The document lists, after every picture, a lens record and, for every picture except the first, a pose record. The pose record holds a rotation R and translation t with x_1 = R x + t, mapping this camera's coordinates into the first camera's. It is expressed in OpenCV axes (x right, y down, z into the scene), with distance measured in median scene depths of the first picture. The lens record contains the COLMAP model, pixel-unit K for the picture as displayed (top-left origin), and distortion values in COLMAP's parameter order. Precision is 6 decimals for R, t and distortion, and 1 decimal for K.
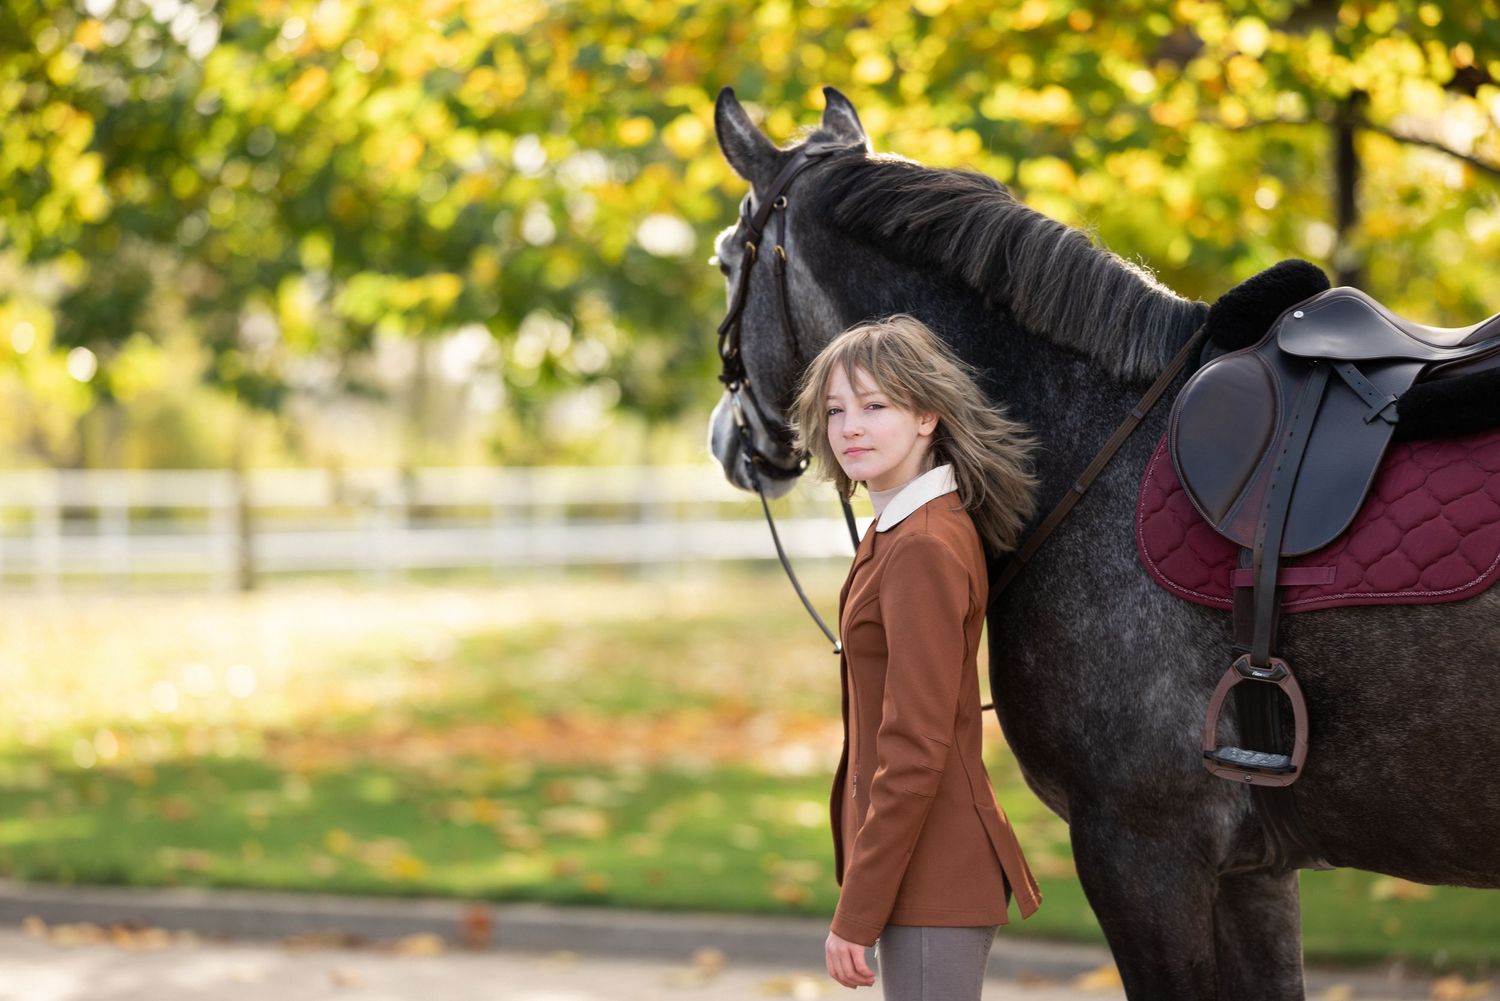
lens RADIAL K [[4915.0, 0, 750.0], [0, 4915.0, 500.5], [0, 0, 1]] dist [0.034943, -3.788650]
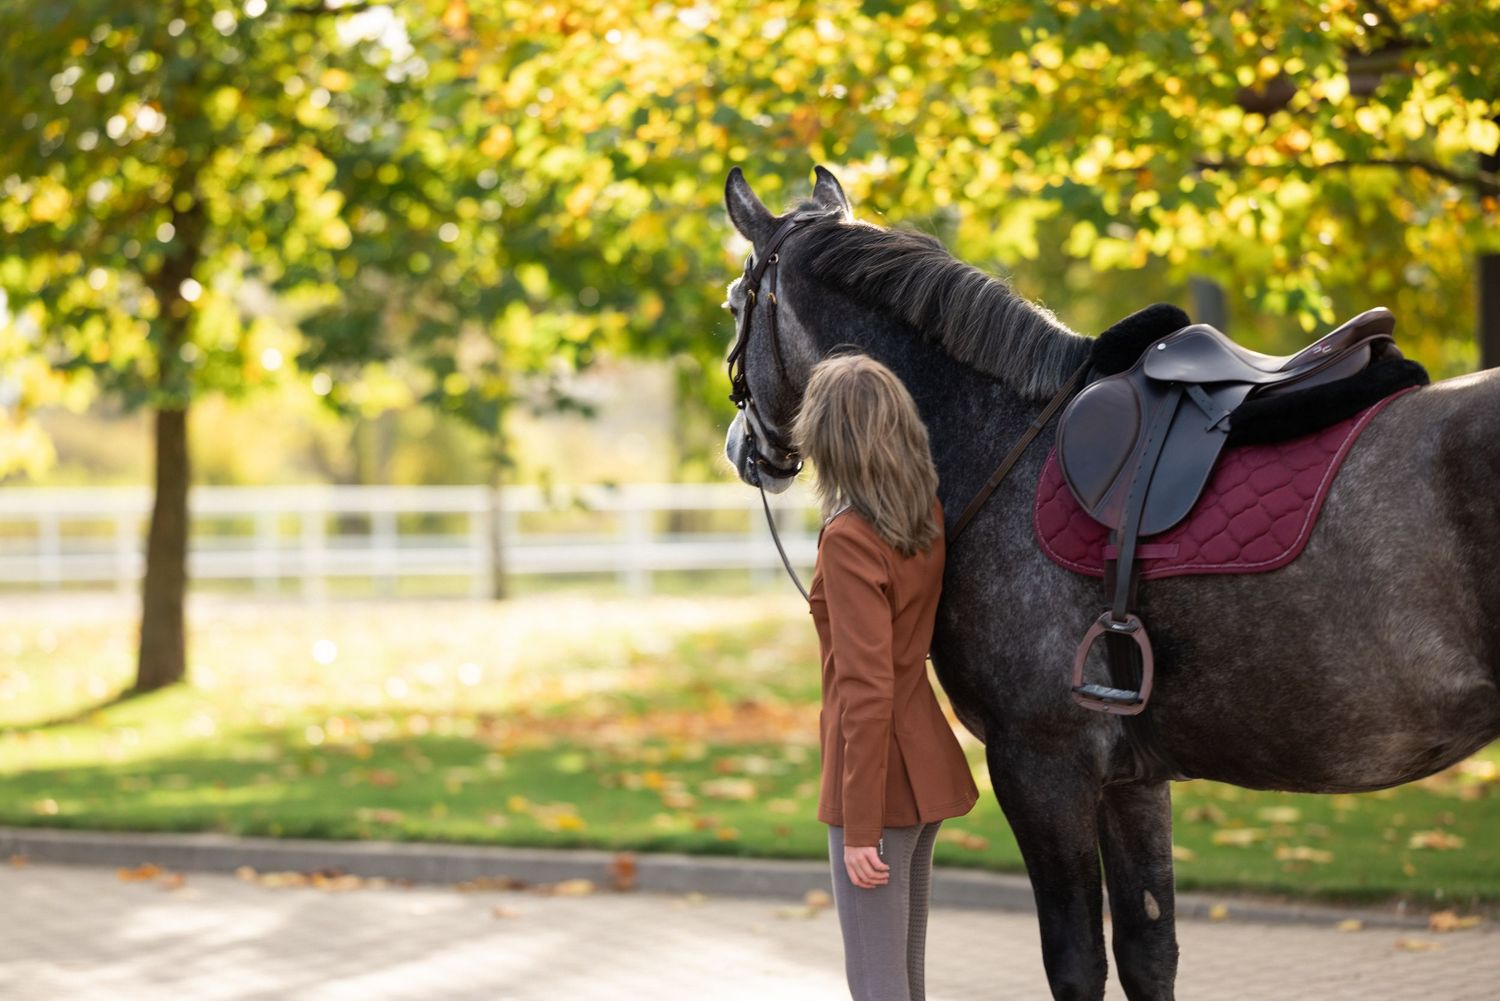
lens RADIAL K [[4915.0, 0, 750.0], [0, 4915.0, 500.5], [0, 0, 1]] dist [0.034943, -3.788650]
pose [[0.998167, -0.000670, -0.060511, 0.079843], [0.000485, 0.999995, -0.003063, 0.005715], [0.060513, 0.003028, 0.998163, -0.274193]]
